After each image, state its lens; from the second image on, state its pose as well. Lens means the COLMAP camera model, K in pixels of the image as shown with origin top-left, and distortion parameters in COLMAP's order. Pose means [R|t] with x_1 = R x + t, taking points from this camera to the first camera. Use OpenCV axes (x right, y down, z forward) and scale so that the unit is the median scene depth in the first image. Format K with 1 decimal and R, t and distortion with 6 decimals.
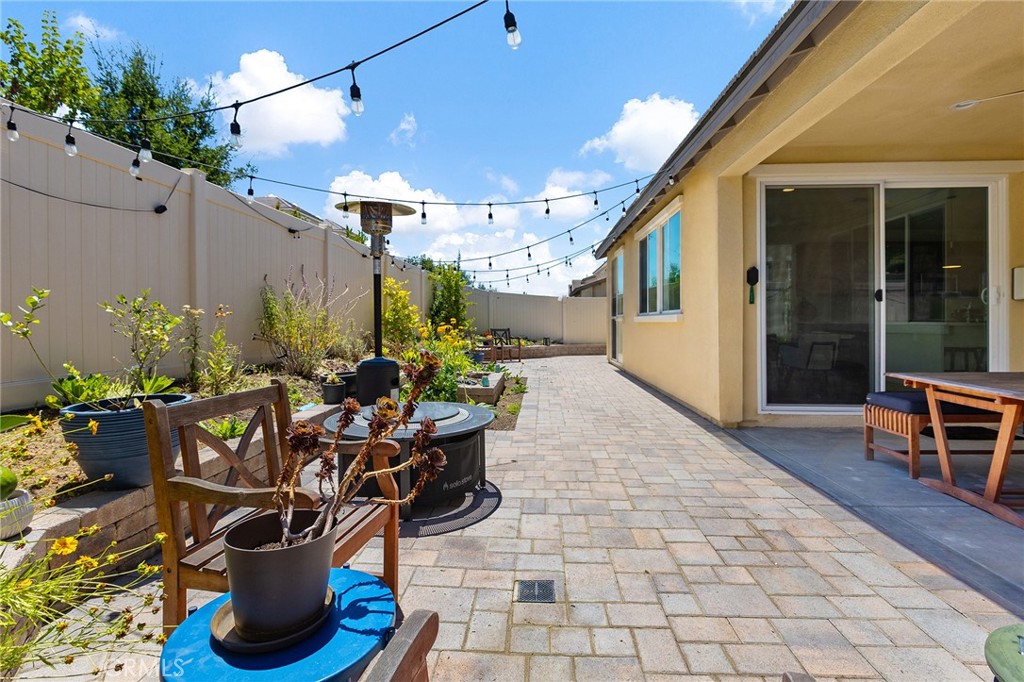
lens RADIAL K [[468.6, 0, 515.9], [0, 468.6, 317.5], [0, 0, 1]] dist [0.016519, 0.000034]
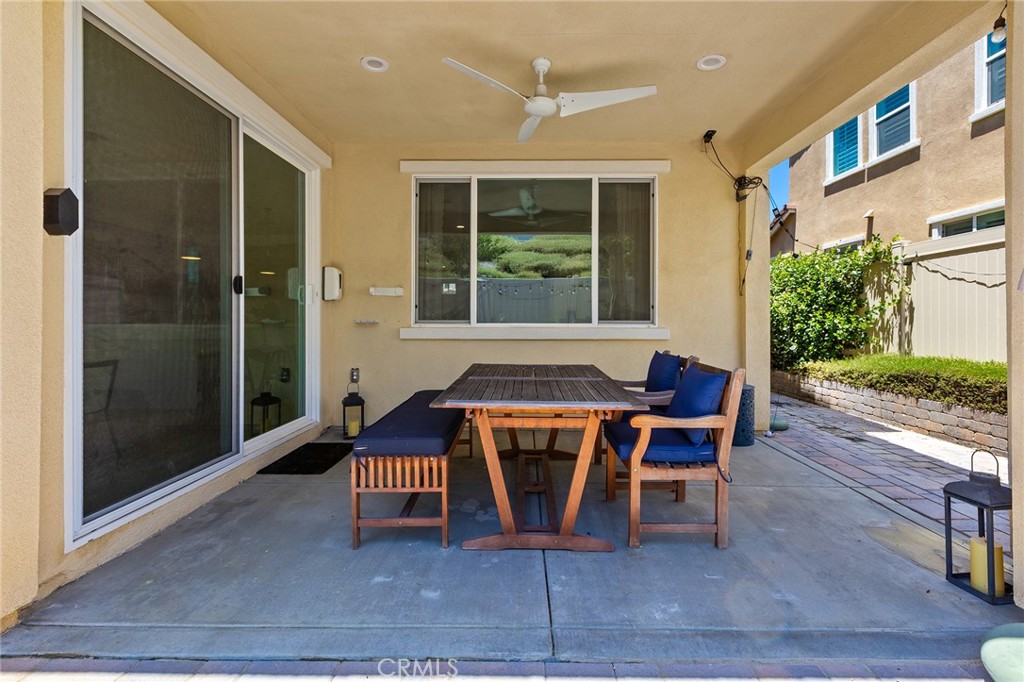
lens RADIAL K [[468.6, 0, 515.9], [0, 468.6, 317.5], [0, 0, 1]] dist [0.016519, 0.000034]
pose [[-0.033784, 0.007776, 0.999399, 0.104680], [-0.004194, 0.999960, -0.007922, 0.003493], [-0.999420, -0.004459, -0.033750, 0.722566]]
